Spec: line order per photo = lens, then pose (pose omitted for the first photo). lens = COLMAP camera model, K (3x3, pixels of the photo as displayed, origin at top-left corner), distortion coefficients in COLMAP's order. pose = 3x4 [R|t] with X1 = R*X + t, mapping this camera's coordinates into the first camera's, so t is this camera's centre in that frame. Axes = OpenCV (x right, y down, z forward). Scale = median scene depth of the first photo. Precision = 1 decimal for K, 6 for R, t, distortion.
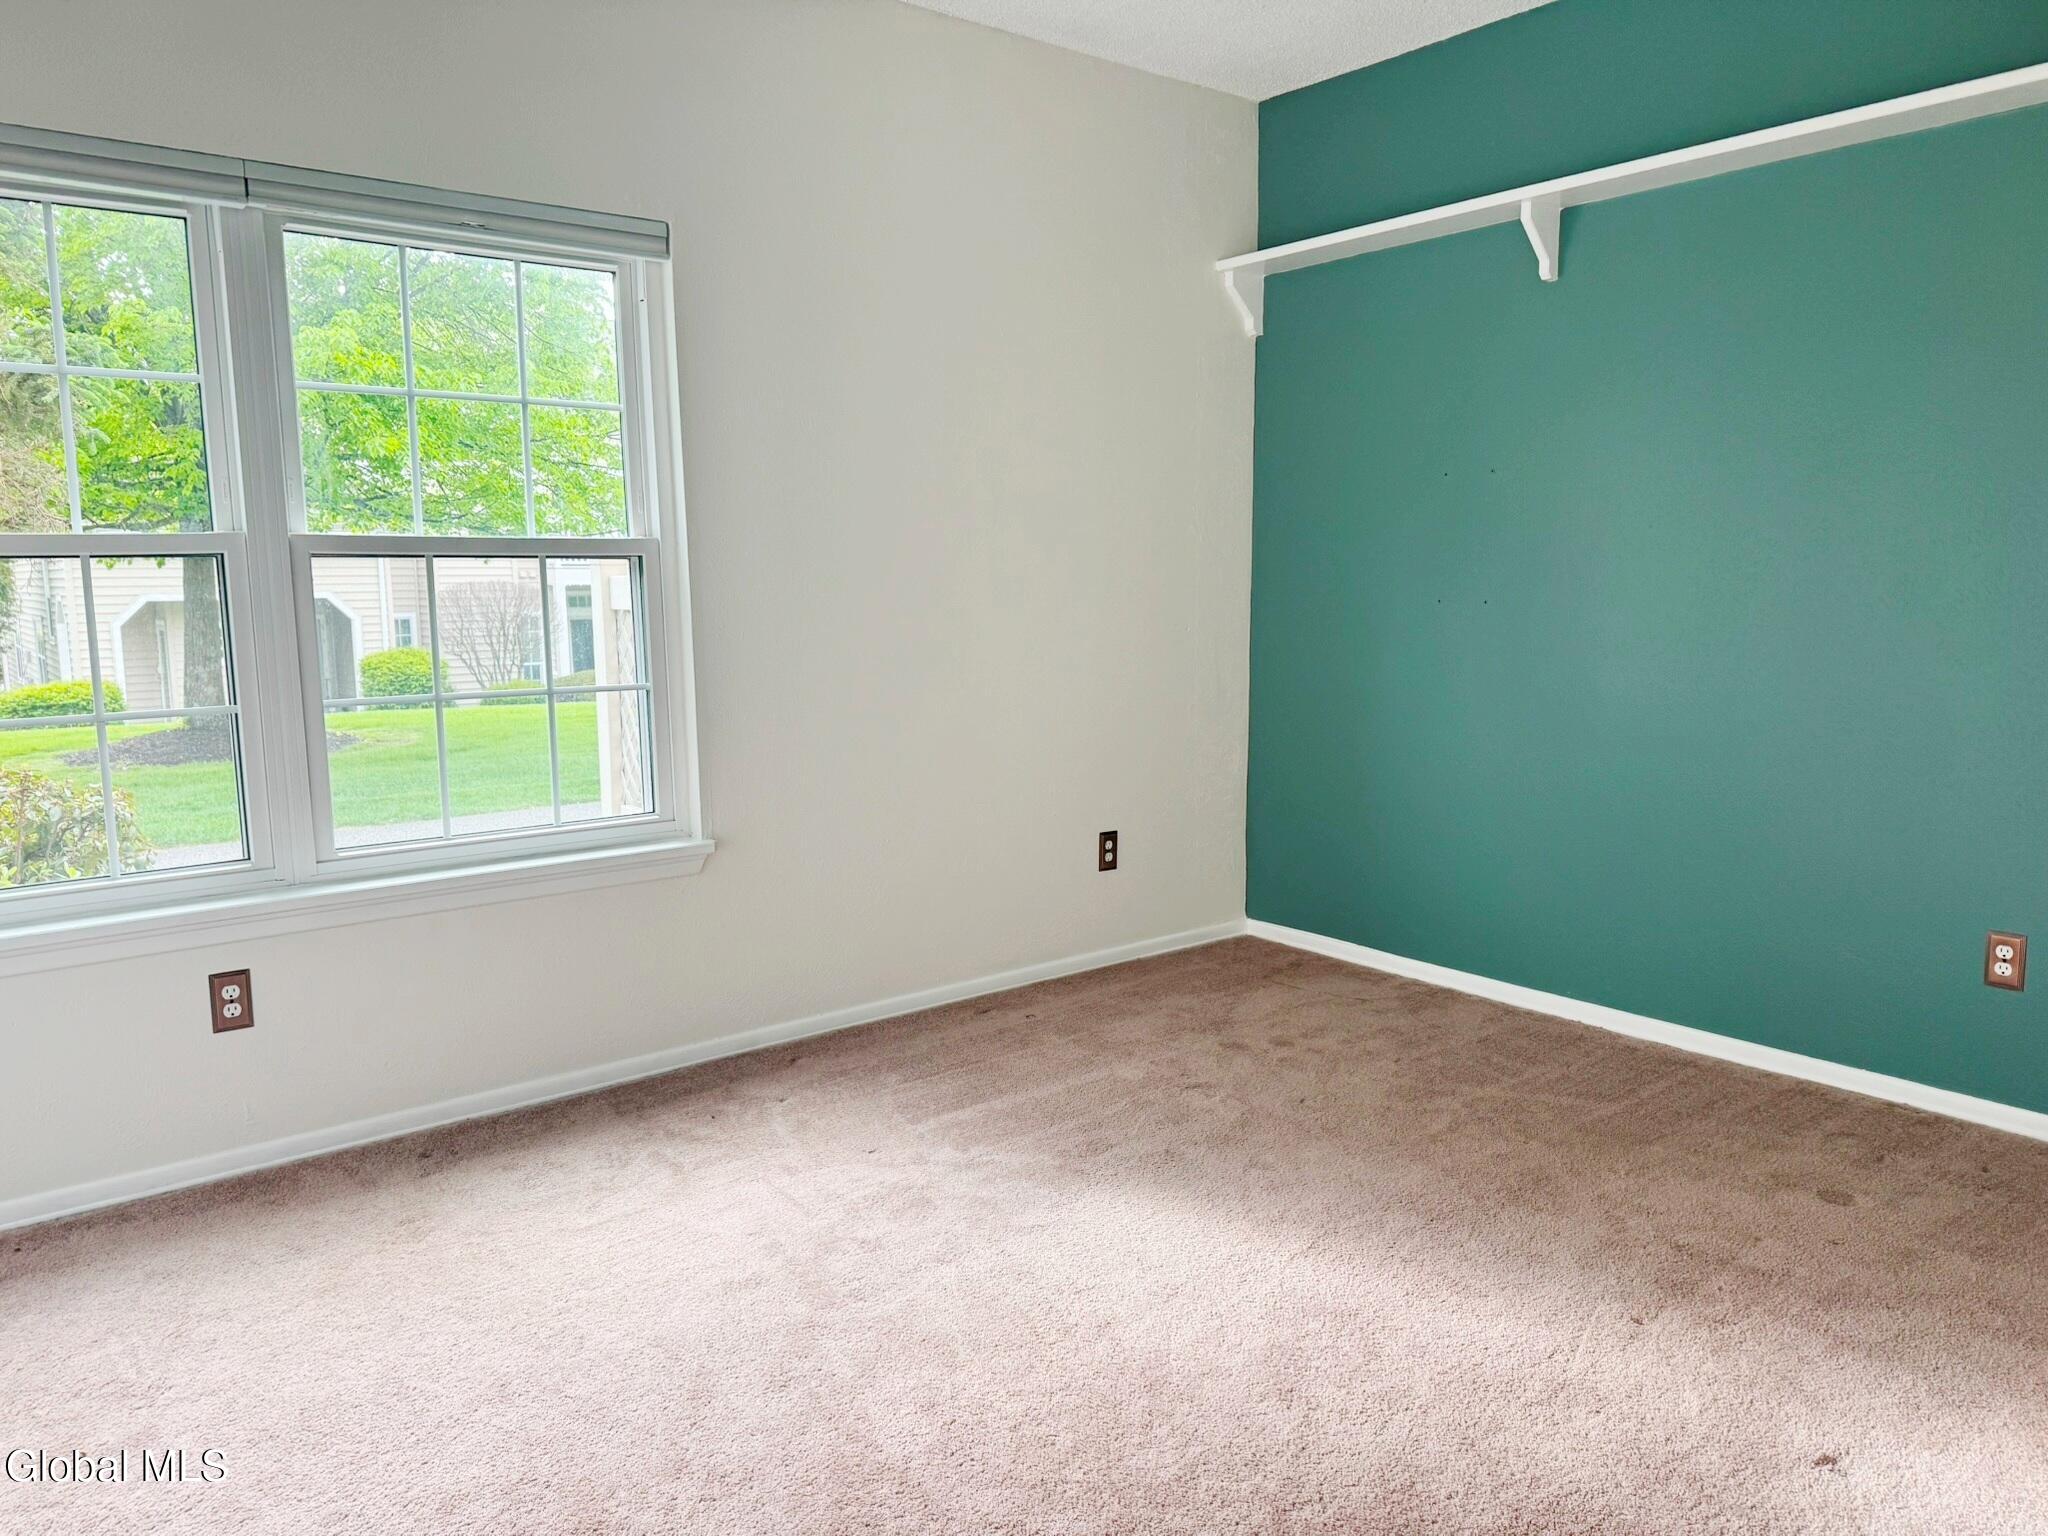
lens RADIAL K [[1451.3, 0, 1035.0], [0, 1451.3, 764.2], [0, 0, 1]] dist [-0.001535, -0.000229]
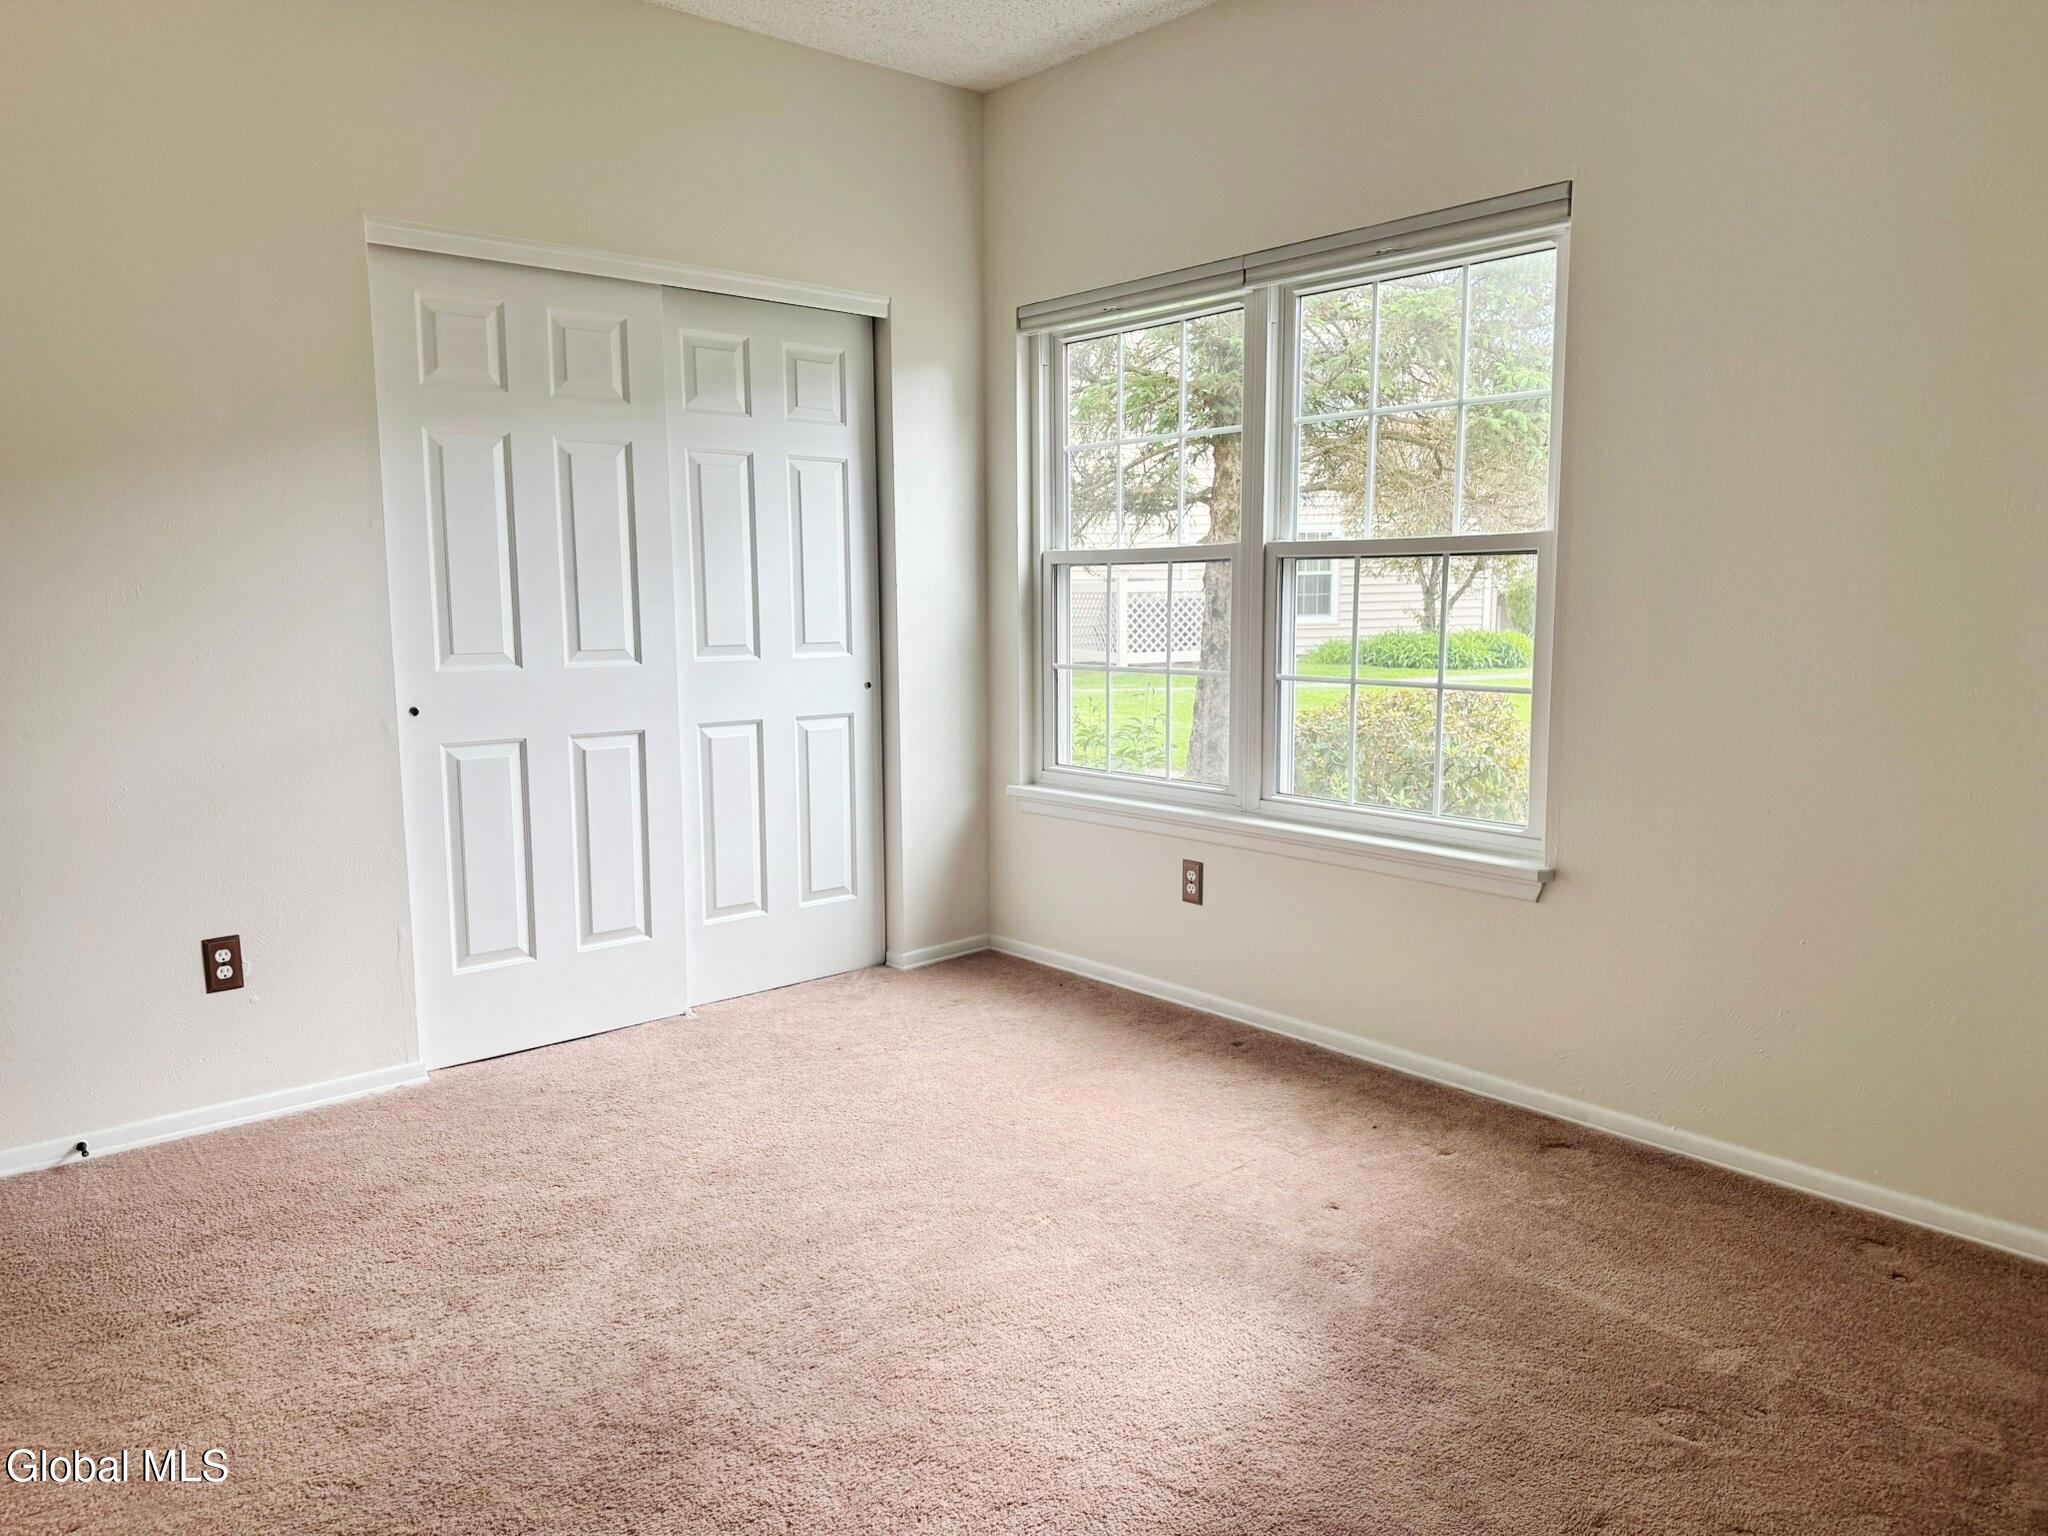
lens RADIAL K [[1451.3, 0, 1035.0], [0, 1451.3, 764.2], [0, 0, 1]] dist [-0.001535, -0.000229]
pose [[0.018654, 0.131108, -0.991193, 0.696813], [-0.133928, 0.982758, 0.127472, -0.088195], [0.990816, 0.130370, 0.035891, 0.696900]]
